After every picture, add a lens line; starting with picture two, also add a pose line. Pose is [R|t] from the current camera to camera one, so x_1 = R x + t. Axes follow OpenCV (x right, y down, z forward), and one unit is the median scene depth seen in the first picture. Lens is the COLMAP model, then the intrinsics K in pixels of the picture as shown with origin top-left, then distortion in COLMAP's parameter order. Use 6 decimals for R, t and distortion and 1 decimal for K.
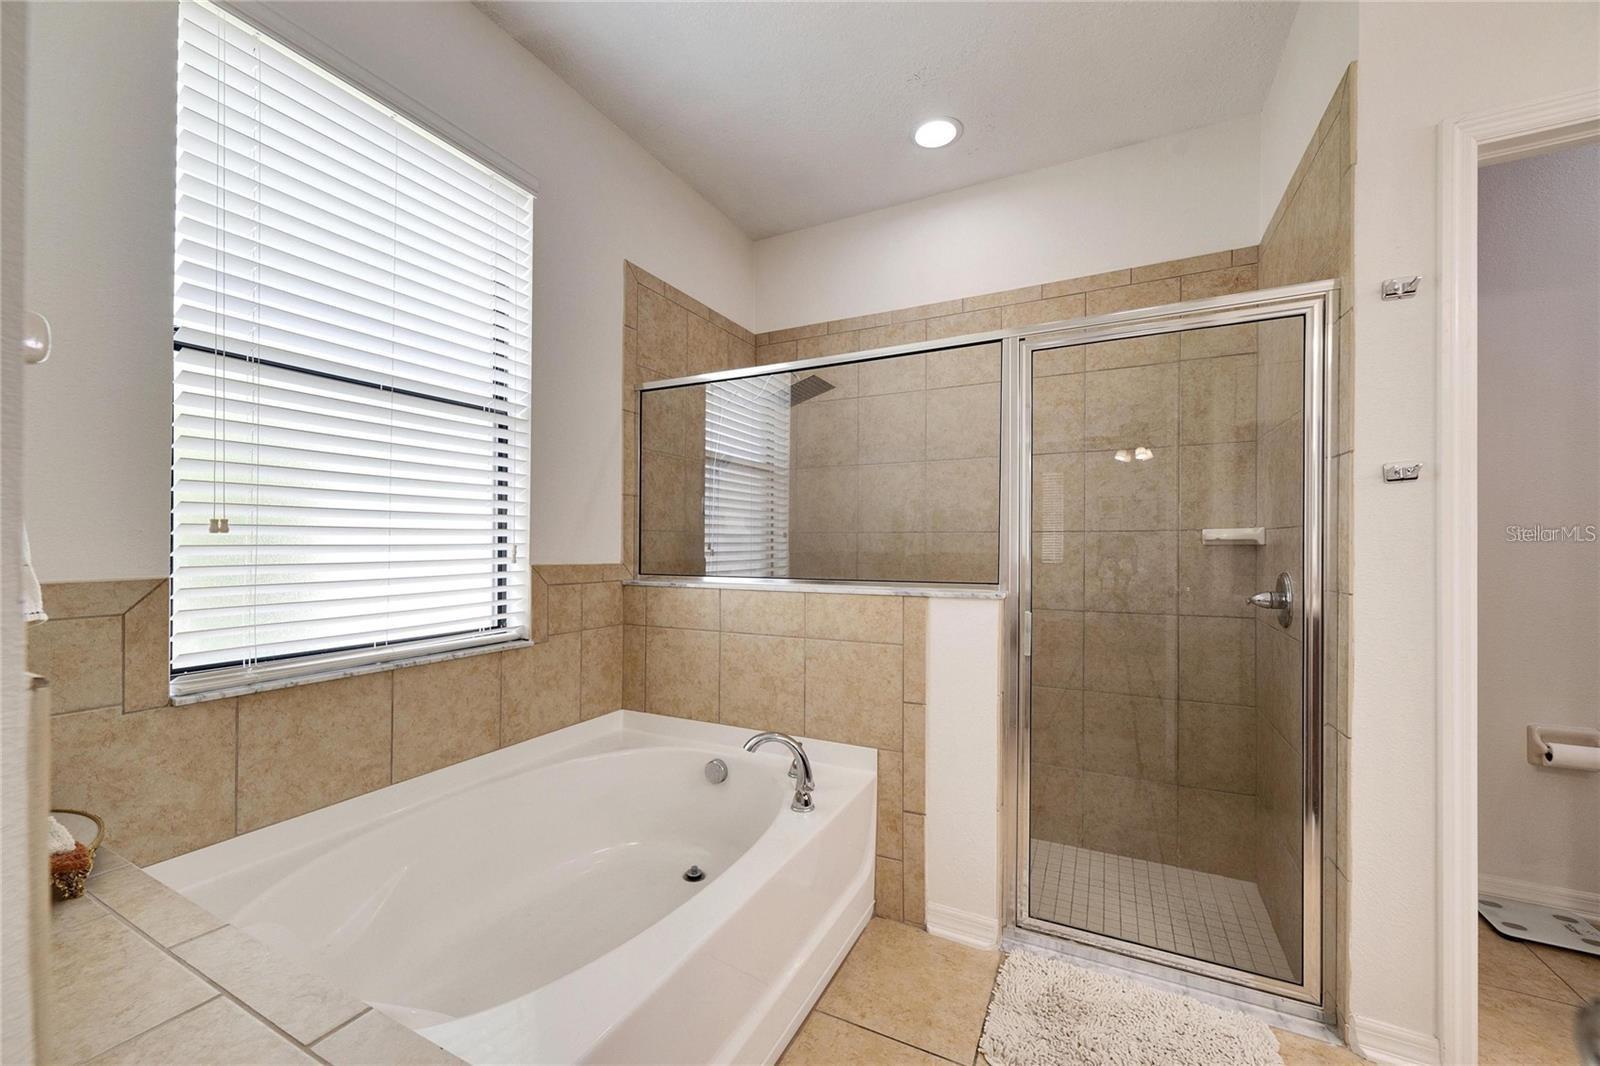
lens RADIAL K [[618.9, 0, 783.8], [0, 618.9, 543.5], [0, 0, 1]] dist [0.000489, -0.000601]
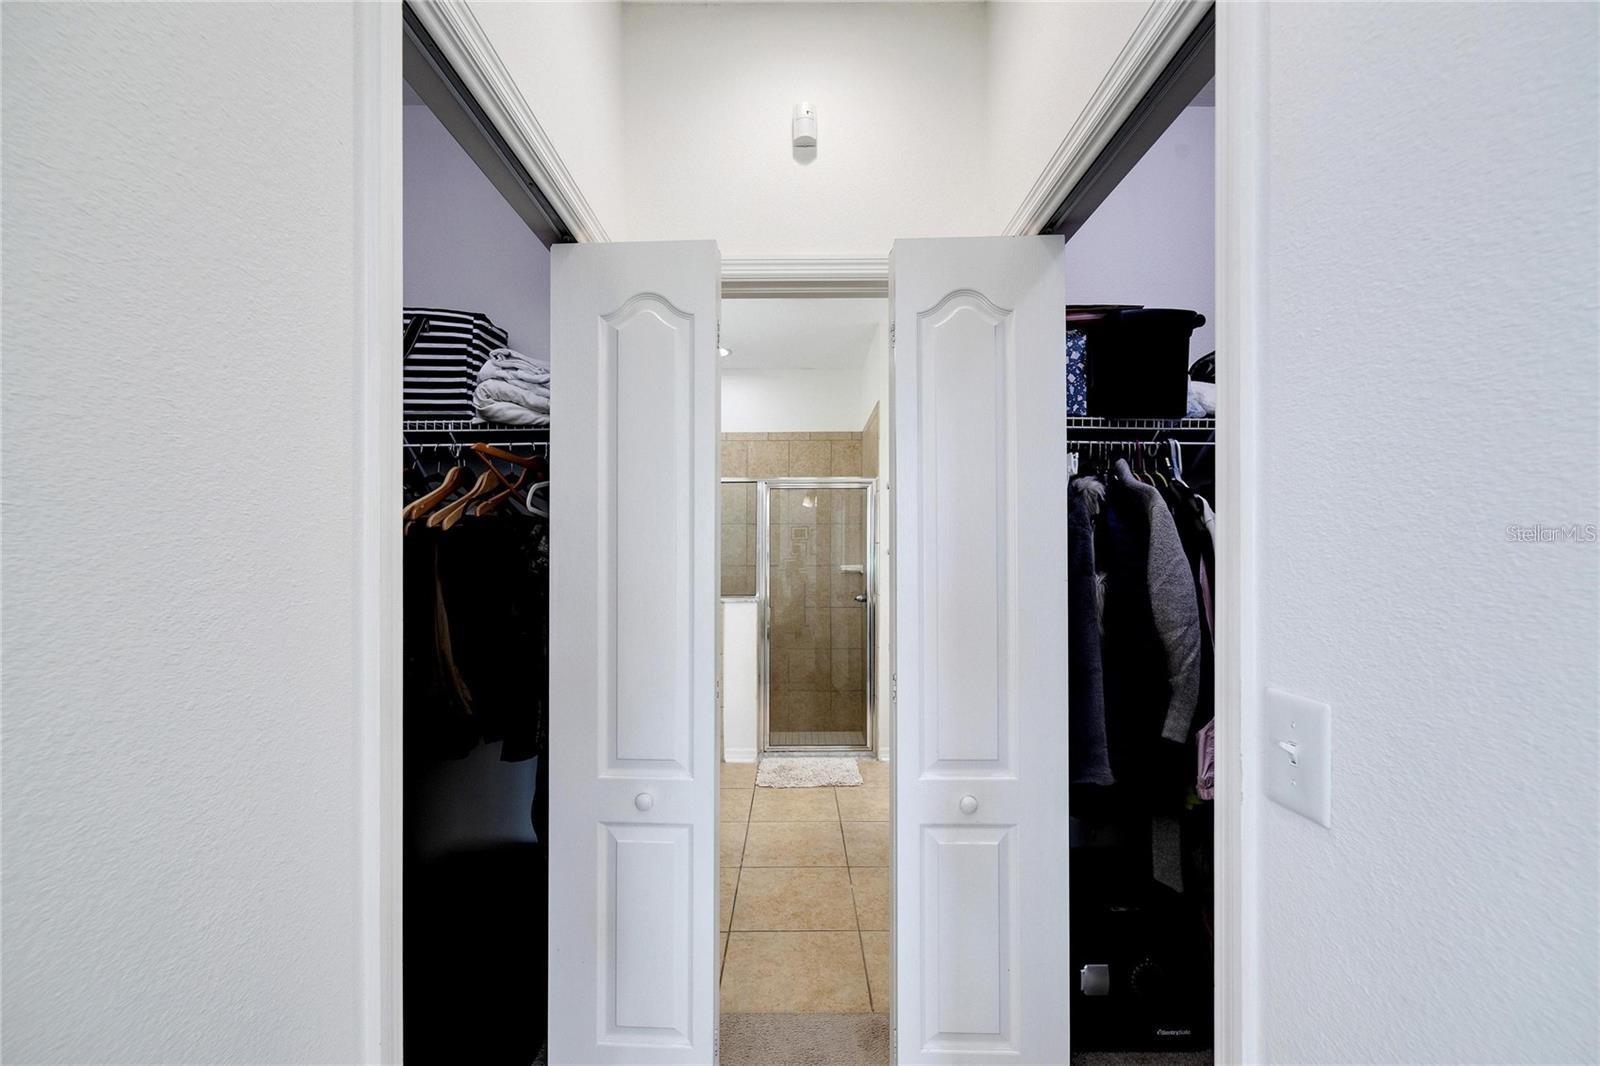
lens RADIAL K [[618.9, 0, 795.8], [0, 618.9, 538.6], [0, 0, 1]] dist [0.000489, -0.000601]
pose [[0.886482, 0.004819, 0.462737, -0.393524], [0.002140, 0.999892, -0.014512, -0.074891], [-0.462757, 0.013855, 0.886377, -0.729336]]
